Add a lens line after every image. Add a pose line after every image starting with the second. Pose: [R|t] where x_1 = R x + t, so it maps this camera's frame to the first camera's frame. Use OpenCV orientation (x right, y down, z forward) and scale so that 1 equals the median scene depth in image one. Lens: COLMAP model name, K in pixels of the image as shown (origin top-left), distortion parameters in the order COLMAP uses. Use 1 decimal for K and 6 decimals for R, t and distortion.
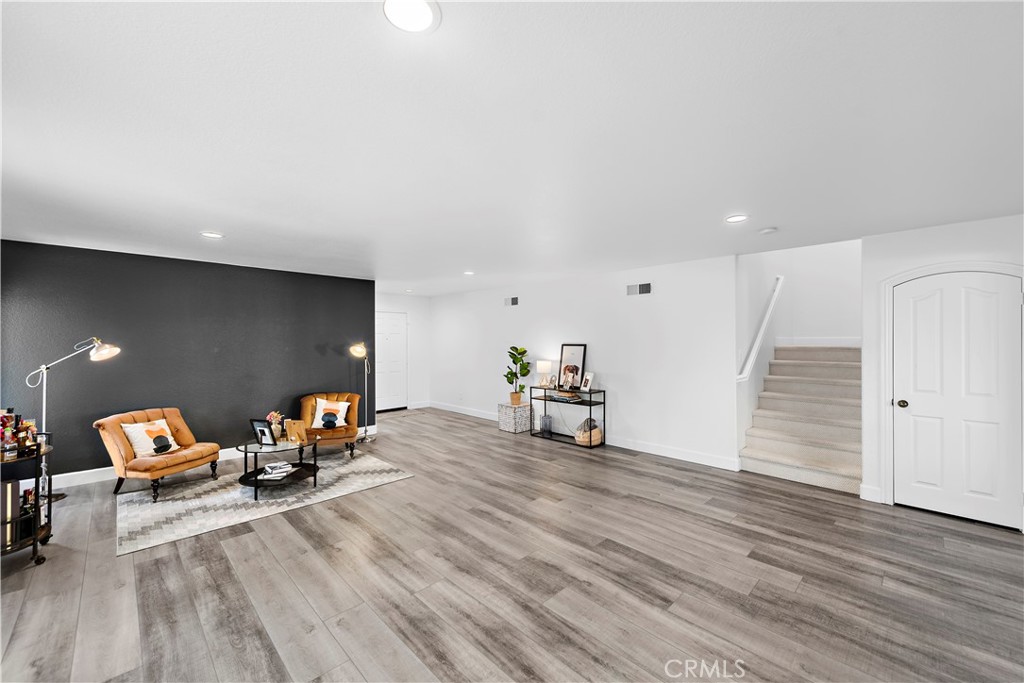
lens RADIAL K [[403.3, 0, 513.8], [0, 403.3, 341.4], [0, 0, 1]] dist [0.013309, -0.003547]
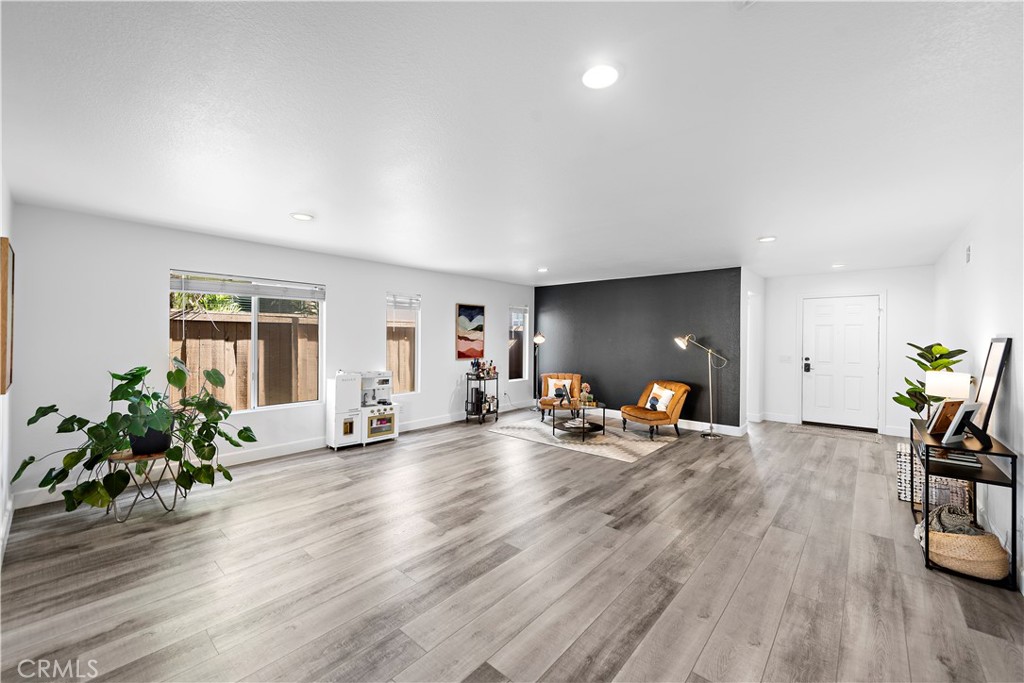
lens RADIAL K [[404.6, 0, 511.0], [0, 404.6, 334.2], [0, 0, 1]] dist [0.008527, -0.000331]
pose [[0.065638, -0.005350, -0.997829, 0.801533], [-0.007563, 0.999954, -0.005859, 0.014718], [0.997815, 0.007931, 0.065595, 0.657449]]
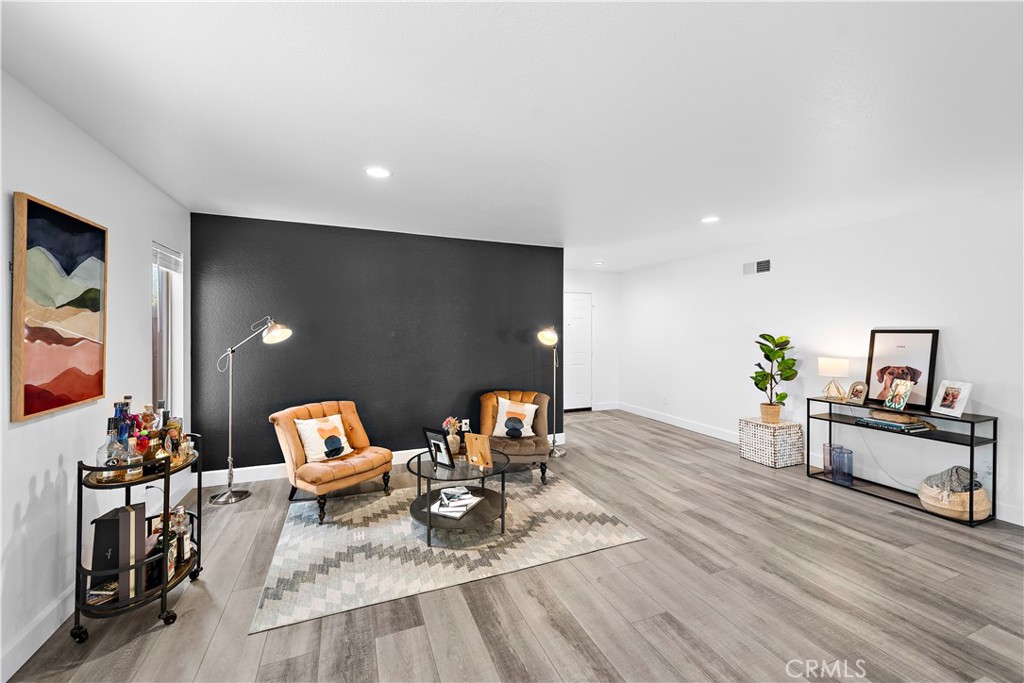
lens RADIAL K [[404.6, 0, 511.0], [0, 404.6, 334.2], [0, 0, 1]] dist [0.008527, -0.000331]
pose [[0.925508, 0.006804, -0.378666, -0.215953], [-0.004560, 0.999966, 0.006822, 0.017088], [0.378699, -0.004587, 0.925508, 0.364568]]
